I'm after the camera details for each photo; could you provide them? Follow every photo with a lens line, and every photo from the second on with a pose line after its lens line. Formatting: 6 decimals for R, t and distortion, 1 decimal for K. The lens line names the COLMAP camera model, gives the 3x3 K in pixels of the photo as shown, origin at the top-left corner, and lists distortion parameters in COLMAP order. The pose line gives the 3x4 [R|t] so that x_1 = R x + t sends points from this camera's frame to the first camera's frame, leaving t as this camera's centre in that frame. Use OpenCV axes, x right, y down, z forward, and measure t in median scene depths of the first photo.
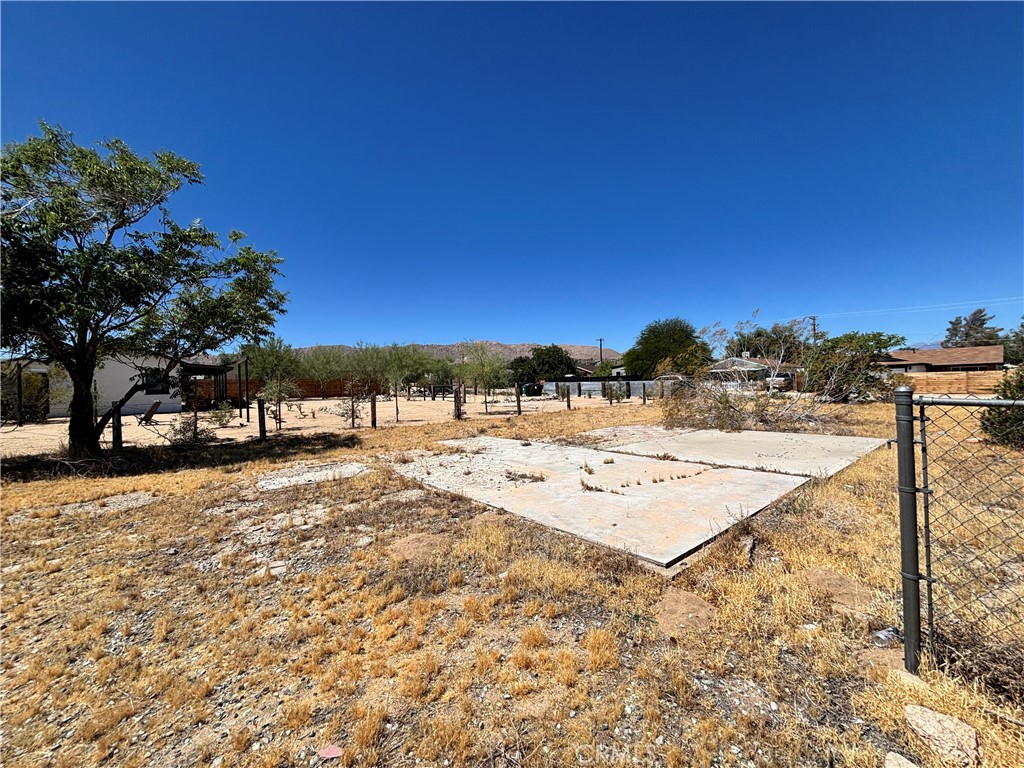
lens RADIAL K [[411.5, 0, 510.7], [0, 411.5, 381.4], [0, 0, 1]] dist [-0.005983, 0.003368]
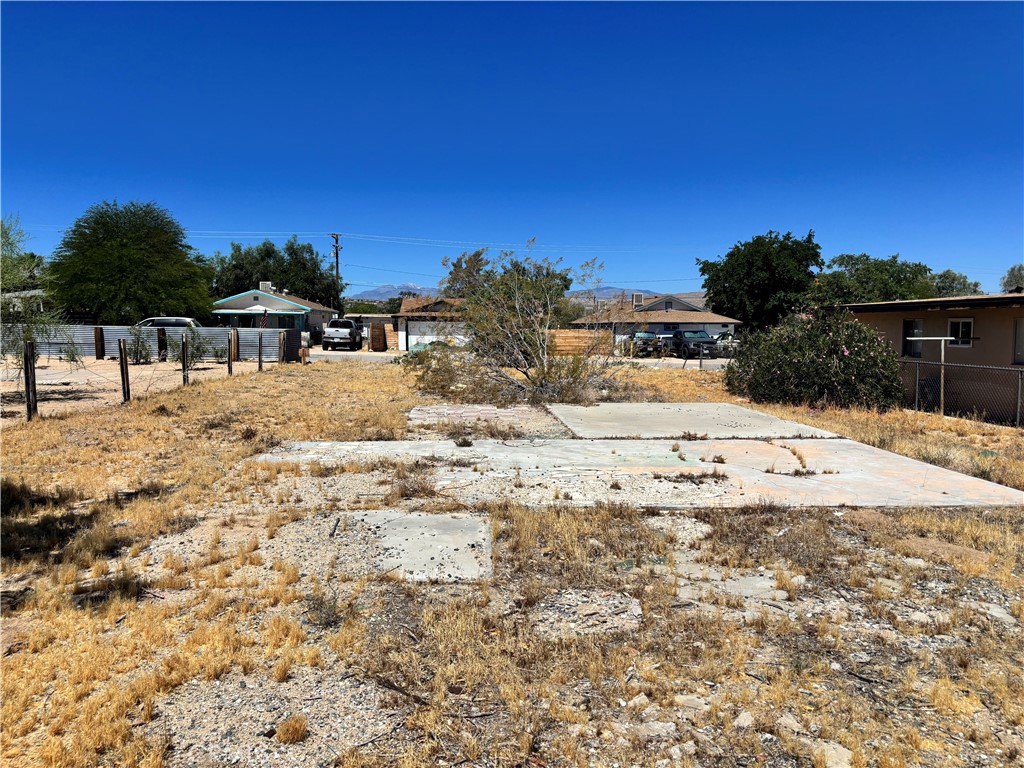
lens RADIAL K [[769.6, 0, 514.9], [0, 769.6, 386.6], [0, 0, 1]] dist [0.055634, -0.068090]
pose [[0.584087, -0.028982, 0.811173, -1.057328], [-0.031586, 0.997794, 0.058394, 0.016645], [-0.811076, -0.059729, 0.581883, 0.456057]]
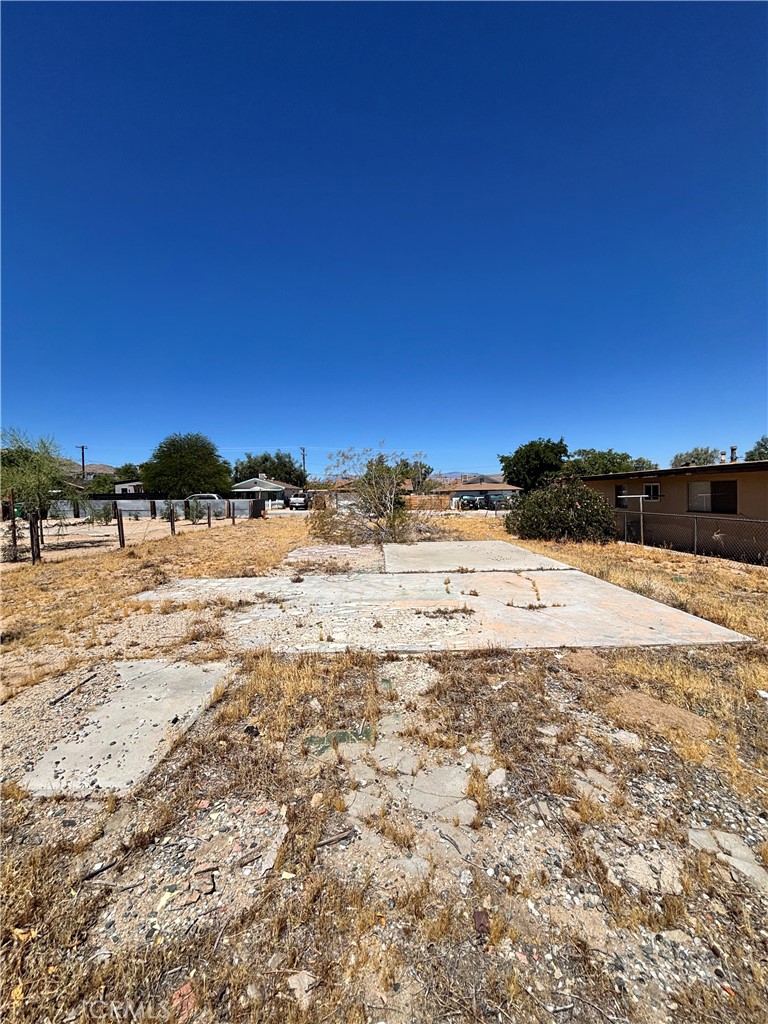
lens RADIAL K [[411.5, 0, 386.8], [0, 411.5, 513.0], [0, 0, 1]] dist [-0.005983, 0.003368]
pose [[0.622432, -0.016055, 0.782509, -0.640030], [-0.008090, 0.999604, 0.026945, 0.003764], [-0.782632, -0.023102, 0.622056, 0.516412]]
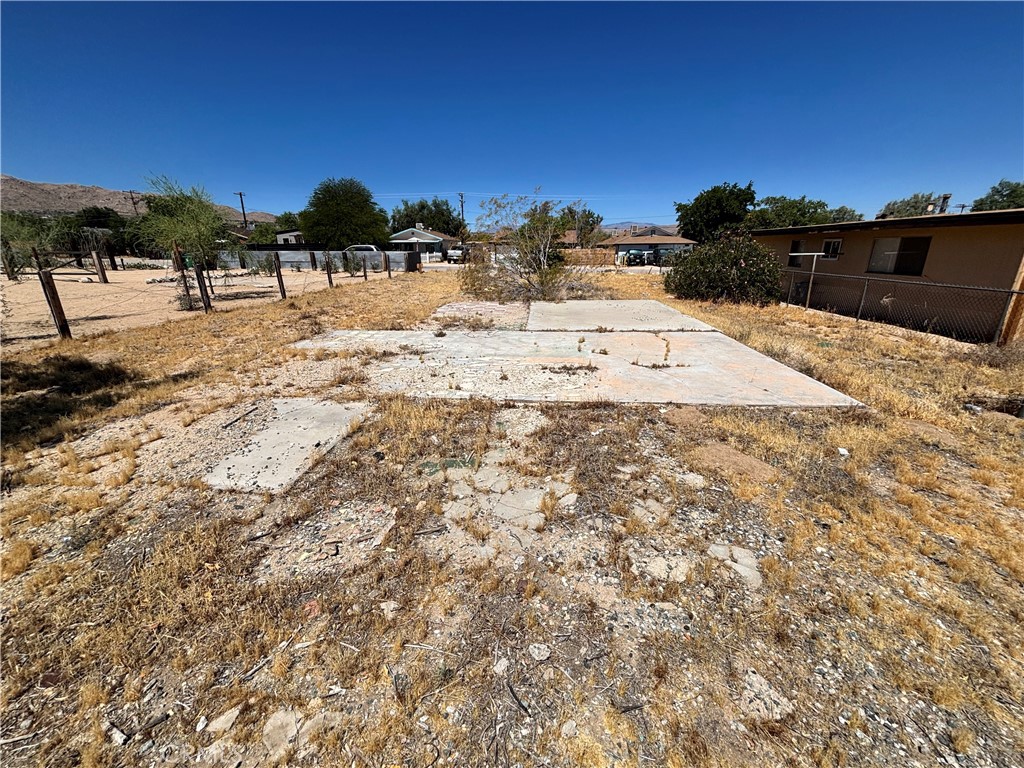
lens RADIAL K [[411.5, 0, 510.7], [0, 411.5, 381.4], [0, 0, 1]] dist [-0.005983, 0.003368]
pose [[0.692829, -0.199338, 0.693002, -0.624052], [-0.019757, 0.955424, 0.294575, -0.003265], [-0.720831, -0.217782, 0.658007, 0.447898]]
